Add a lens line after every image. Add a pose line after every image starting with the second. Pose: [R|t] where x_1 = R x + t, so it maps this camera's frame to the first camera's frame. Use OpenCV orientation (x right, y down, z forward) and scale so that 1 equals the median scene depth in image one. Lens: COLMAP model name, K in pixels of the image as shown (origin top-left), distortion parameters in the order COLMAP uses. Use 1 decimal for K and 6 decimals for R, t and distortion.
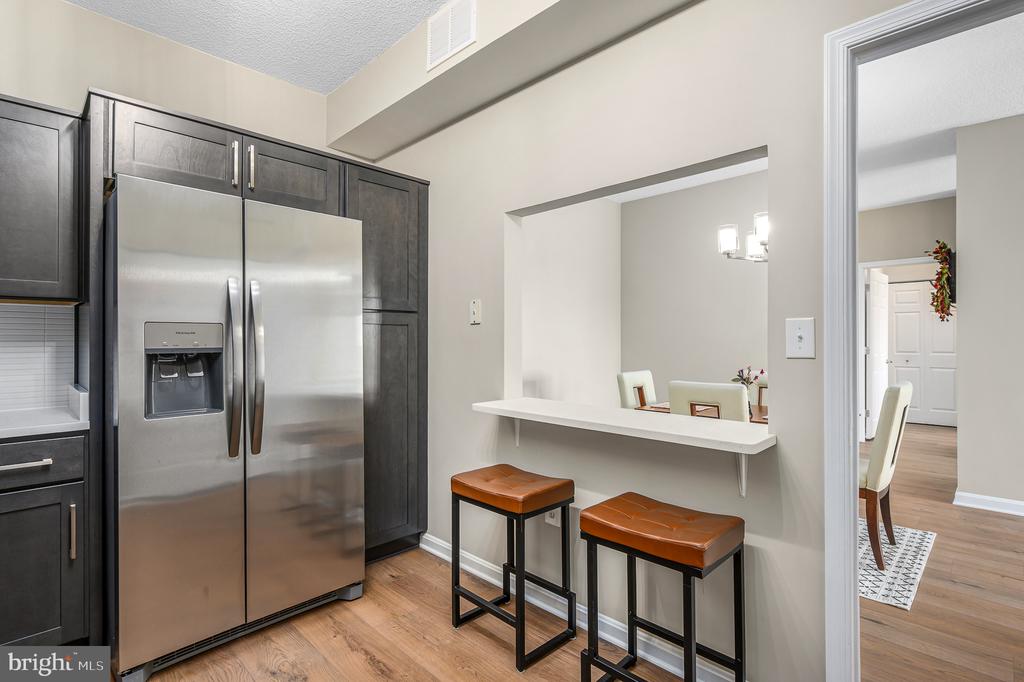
lens RADIAL K [[497.0, 0, 516.9], [0, 497.0, 339.2], [0, 0, 1]] dist [-0.000299, 0.000363]
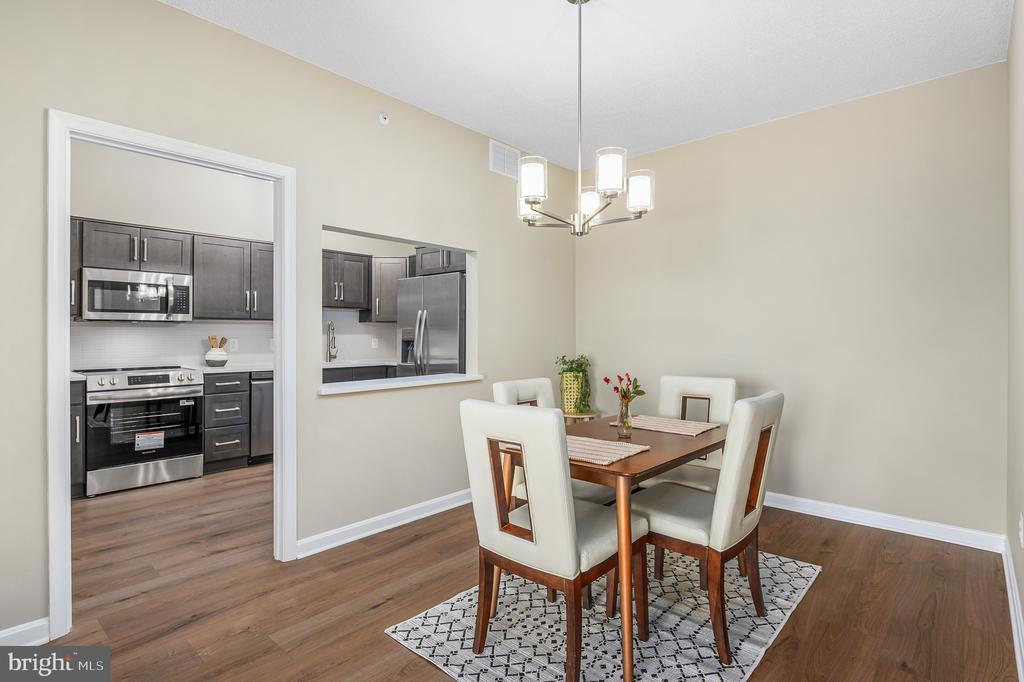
lens RADIAL K [[506.6, 0, 516.9], [0, 506.6, 337.7], [0, 0, 1]] dist [-0.000105, 0.000029]
pose [[0.050278, 0.007923, -0.998704, 1.054841], [0.006019, 0.999948, 0.008236, -0.002777], [0.998717, -0.006425, 0.050228, 0.731669]]
